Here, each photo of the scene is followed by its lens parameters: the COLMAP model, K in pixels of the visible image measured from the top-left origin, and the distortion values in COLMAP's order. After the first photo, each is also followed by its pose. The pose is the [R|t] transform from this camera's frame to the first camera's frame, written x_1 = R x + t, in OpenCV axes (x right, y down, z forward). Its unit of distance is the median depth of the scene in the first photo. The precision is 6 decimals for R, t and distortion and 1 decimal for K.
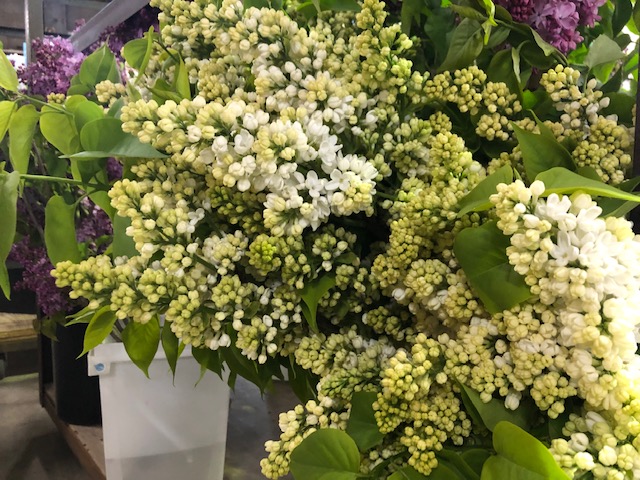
lens RADIAL K [[500.5, 0, 320.0], [0, 500.5, 240.0], [0, 0, 1]] dist [-0.006310, -0.012164]
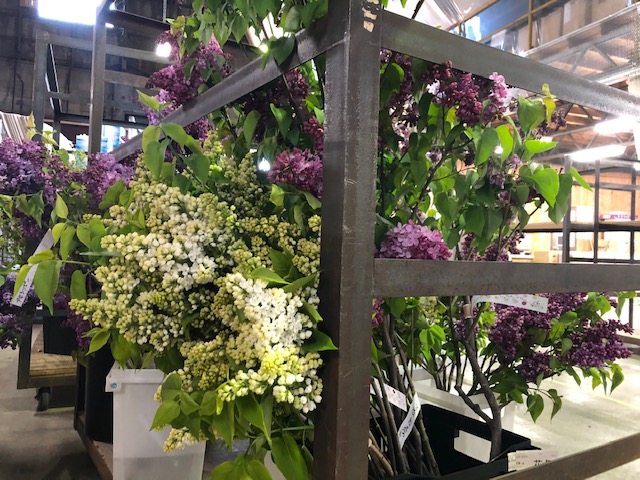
lens RADIAL K [[500.5, 0, 320.0], [0, 500.5, 240.0], [0, 0, 1]] dist [-0.006310, -0.012164]
pose [[0.995311, 0.026199, -0.093110, 0.767490], [-0.037603, 0.991704, -0.122922, 0.009579], [0.089118, 0.125847, 0.988039, -1.144333]]
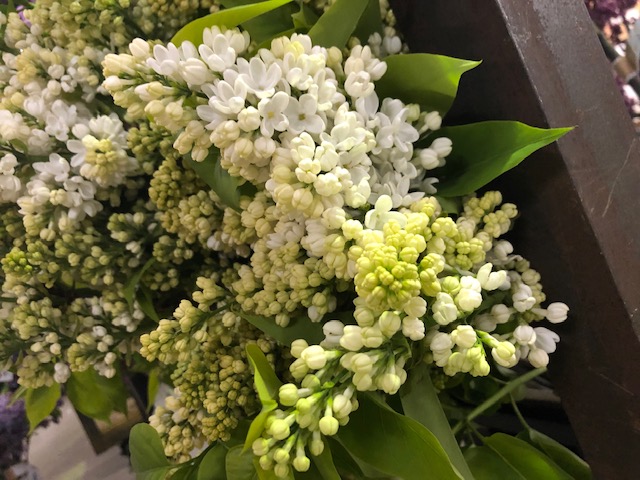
lens RADIAL K [[500.5, 0, 320.0], [0, 500.5, 240.0], [0, 0, 1]] dist [-0.006310, -0.012164]
pose [[0.900666, -0.402607, -0.163428, 0.465276], [0.405080, 0.914075, -0.019407, 0.194128], [0.157199, -0.048722, 0.986364, 0.207898]]
